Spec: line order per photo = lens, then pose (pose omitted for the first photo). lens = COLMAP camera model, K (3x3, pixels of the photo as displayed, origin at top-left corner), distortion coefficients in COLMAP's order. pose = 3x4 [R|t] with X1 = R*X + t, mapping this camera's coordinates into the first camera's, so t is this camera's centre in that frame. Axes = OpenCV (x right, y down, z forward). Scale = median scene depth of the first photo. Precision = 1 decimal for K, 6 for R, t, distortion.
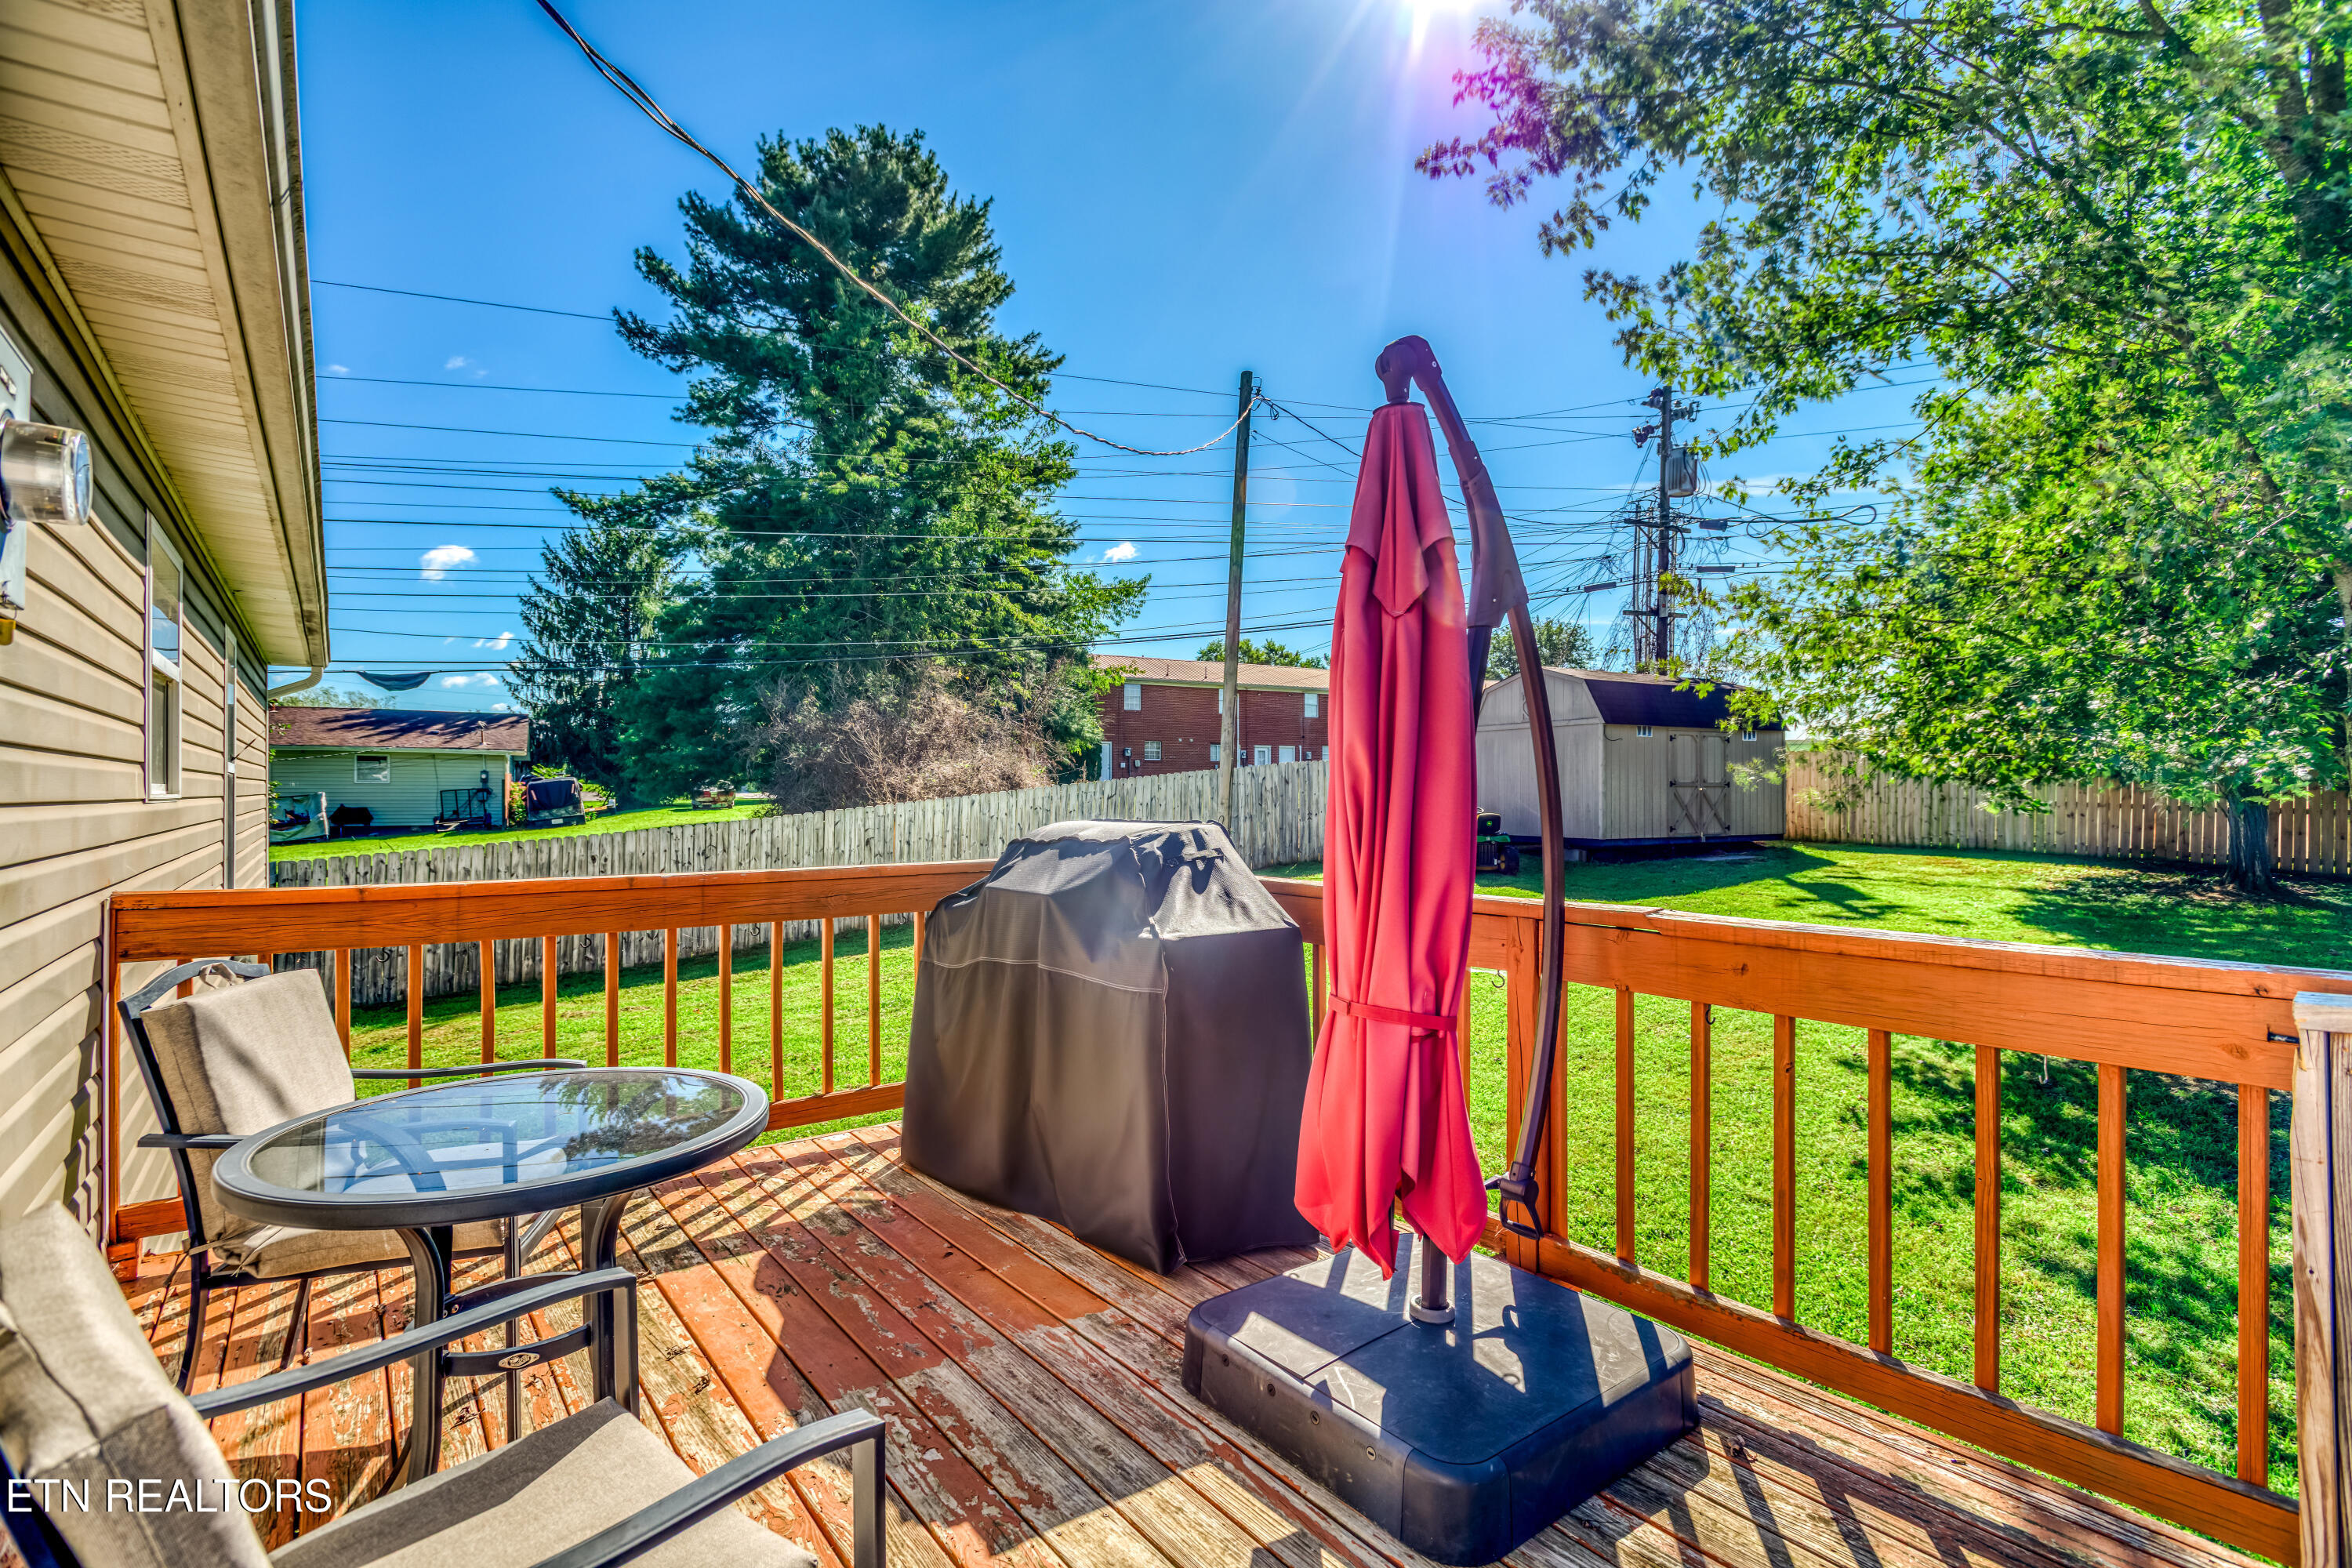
lens RADIAL K [[1143.4, 0, 1177.6], [0, 1143.4, 787.9], [0, 0, 1]] dist [-0.013040, 0.002921]
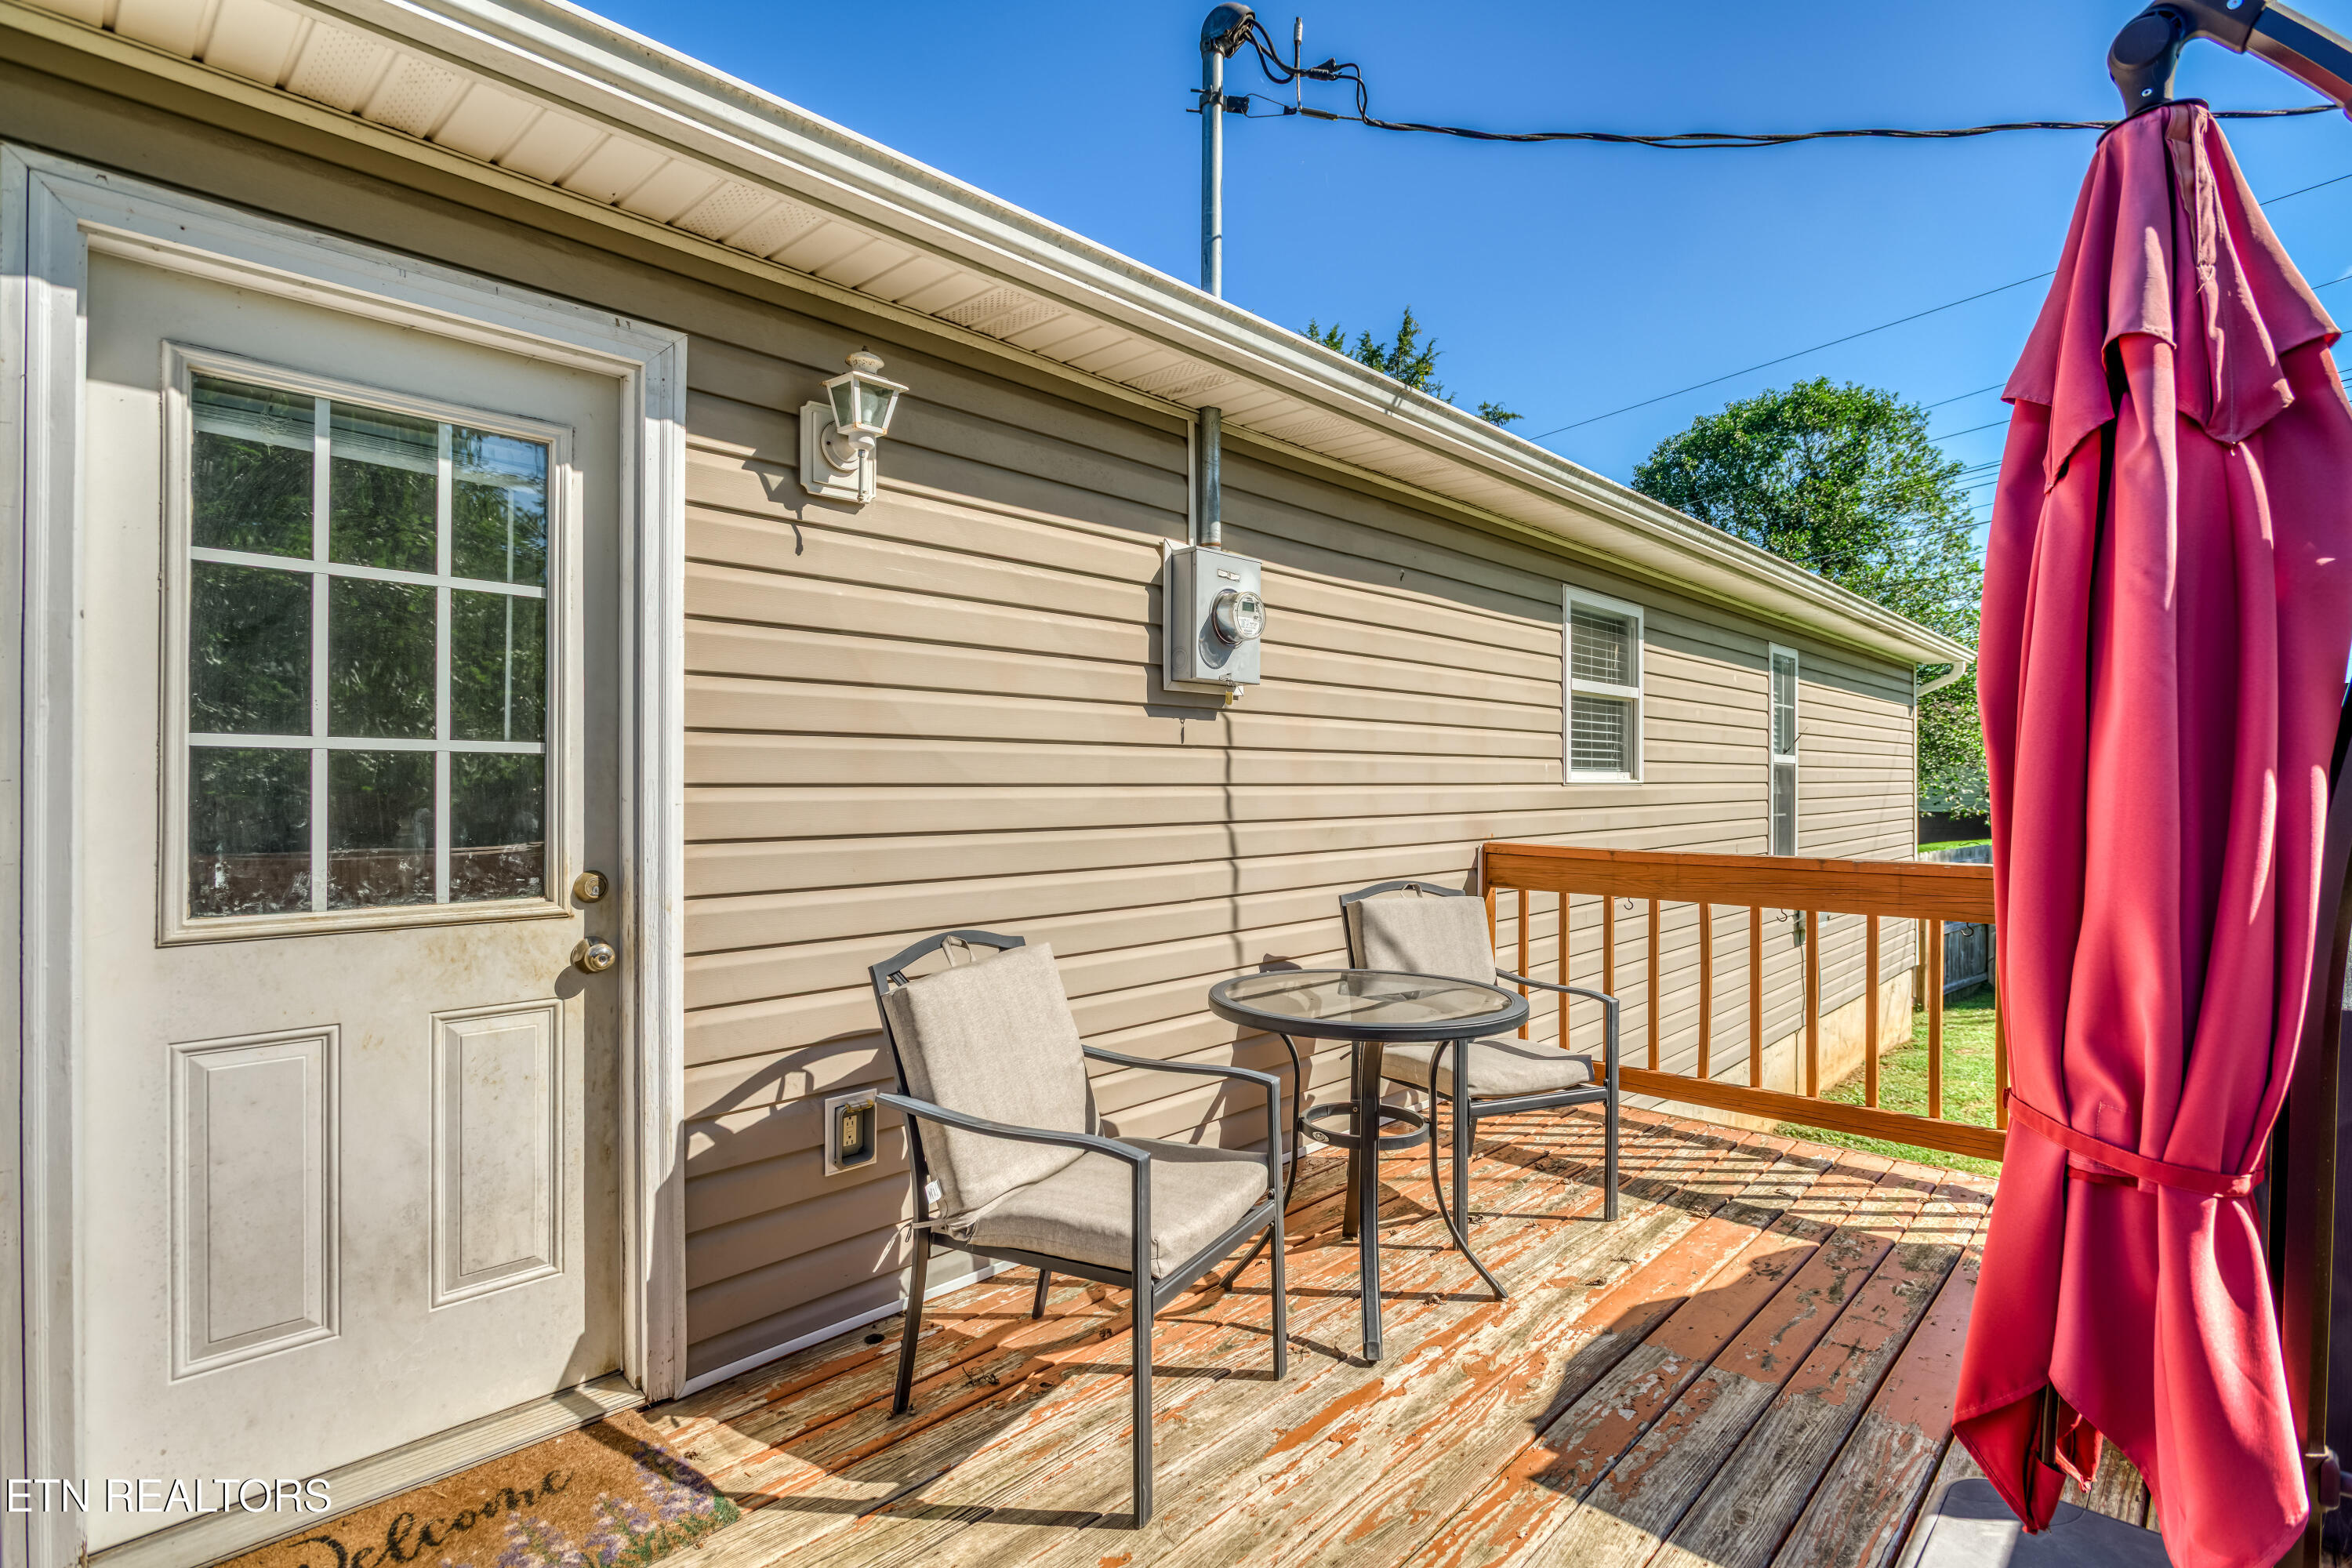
lens RADIAL K [[1143.4, 0, 1178.1], [0, 1143.4, 784.6], [0, 0, 1]] dist [-0.013040, 0.002921]
pose [[0.162396, 0.001950, -0.986724, 0.473005], [0.004071, 0.999988, 0.002646, 0.006639], [0.986717, -0.004446, 0.162386, 0.278720]]
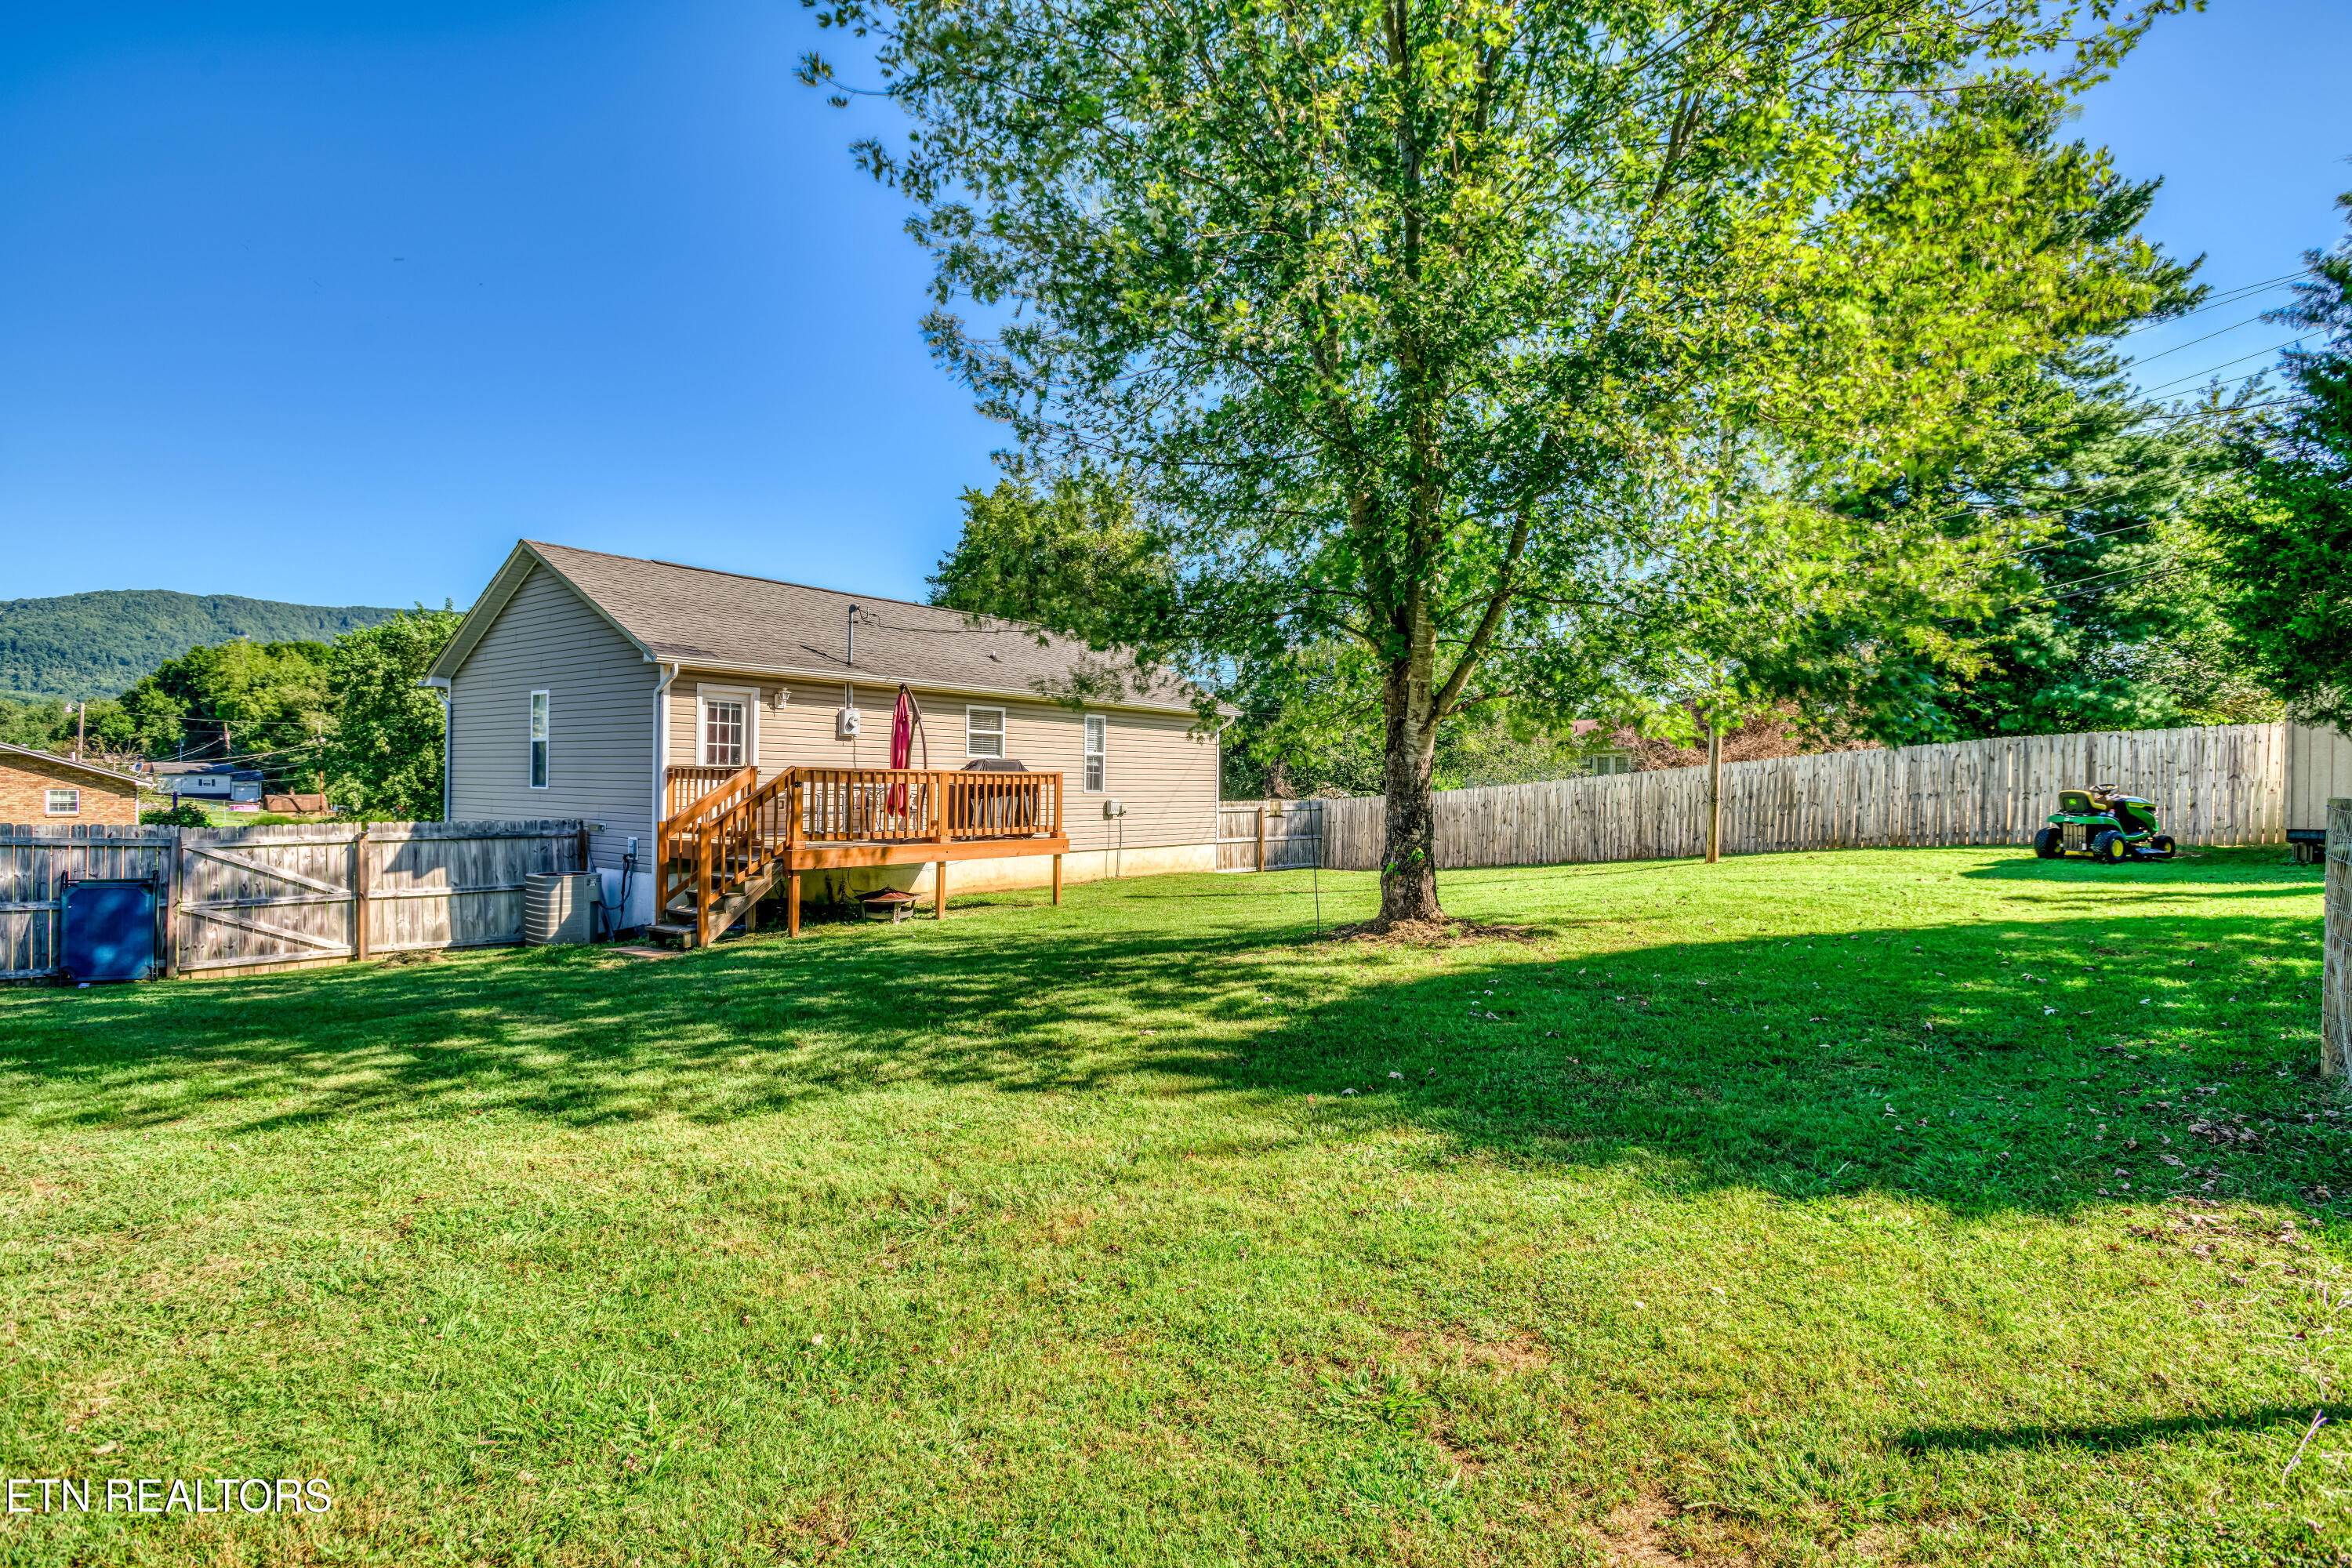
lens RADIAL K [[1143.4, 0, 1170.0], [0, 1143.4, 782.6], [0, 0, 1]] dist [-0.013040, 0.002921]
pose [[0.249135, 0.012860, -0.968383, 4.875647], [-0.019469, 0.999776, 0.008268, 0.070923], [0.968273, 0.016794, 0.249330, 0.585655]]
